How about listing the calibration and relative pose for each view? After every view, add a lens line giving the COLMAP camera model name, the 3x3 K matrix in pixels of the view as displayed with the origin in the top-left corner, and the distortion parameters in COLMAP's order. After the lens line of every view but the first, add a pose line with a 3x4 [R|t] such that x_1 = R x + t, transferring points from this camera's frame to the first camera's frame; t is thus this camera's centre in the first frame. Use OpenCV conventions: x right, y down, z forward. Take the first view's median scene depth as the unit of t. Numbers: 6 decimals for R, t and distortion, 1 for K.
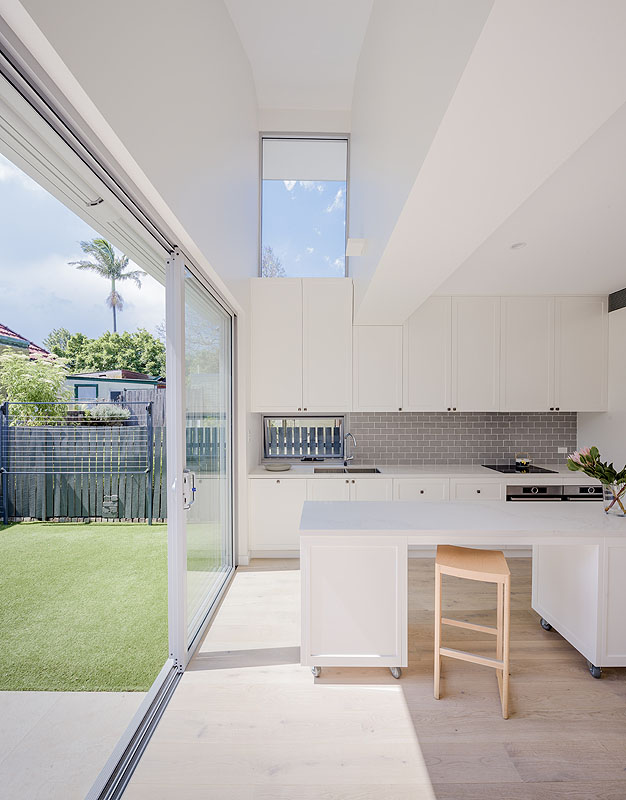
lens RADIAL K [[466.2, 0, 314.6], [0, 466.2, 416.1], [0, 0, 1]] dist [-0.002312, -0.017906]
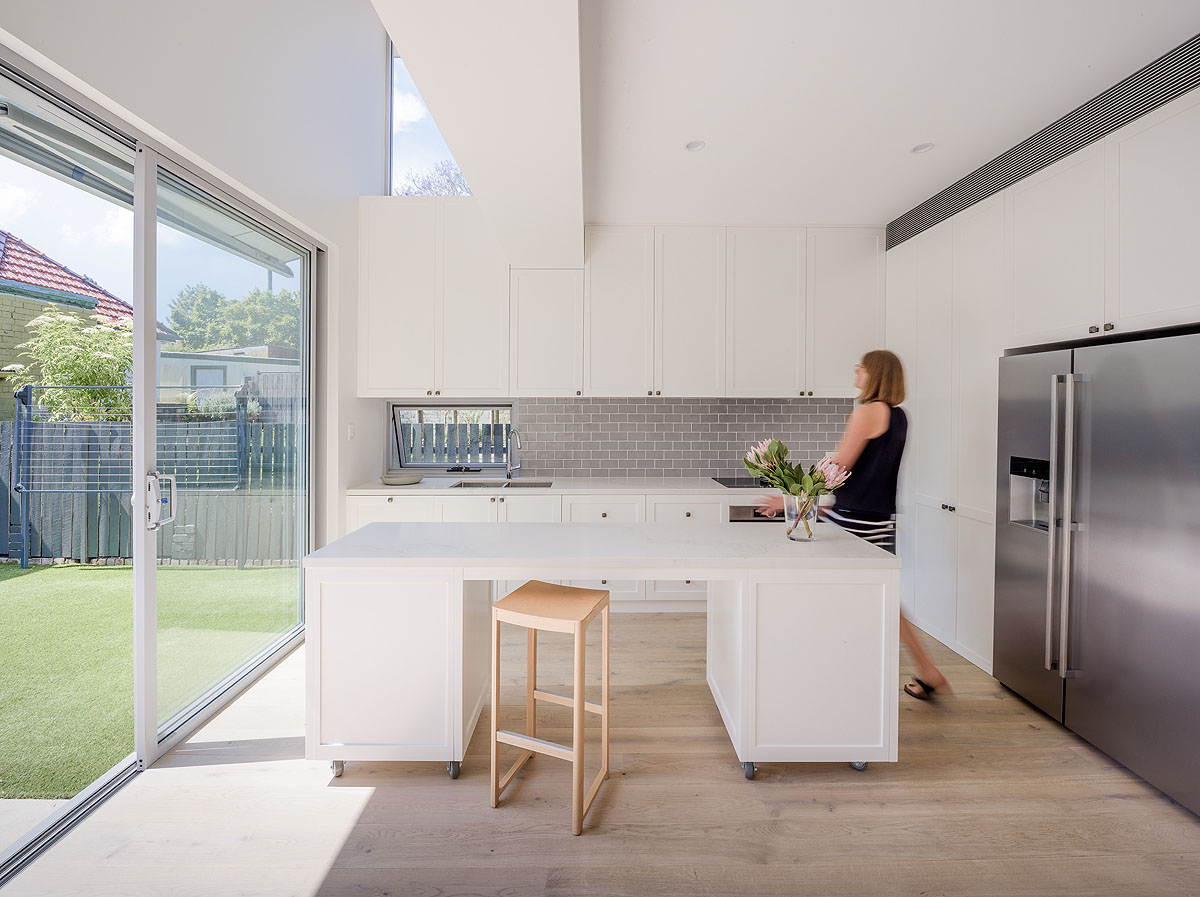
lens RADIAL K [[694.7, 0, 599.1], [0, 694.7, 418.0], [0, 0, 1]] dist [-0.003198, -0.012188]
pose [[0.999878, 0.002618, 0.015402, 0.176942], [-0.002607, 0.999996, -0.000747, 0.019705], [-0.015404, 0.000707, 0.999881, -0.004367]]
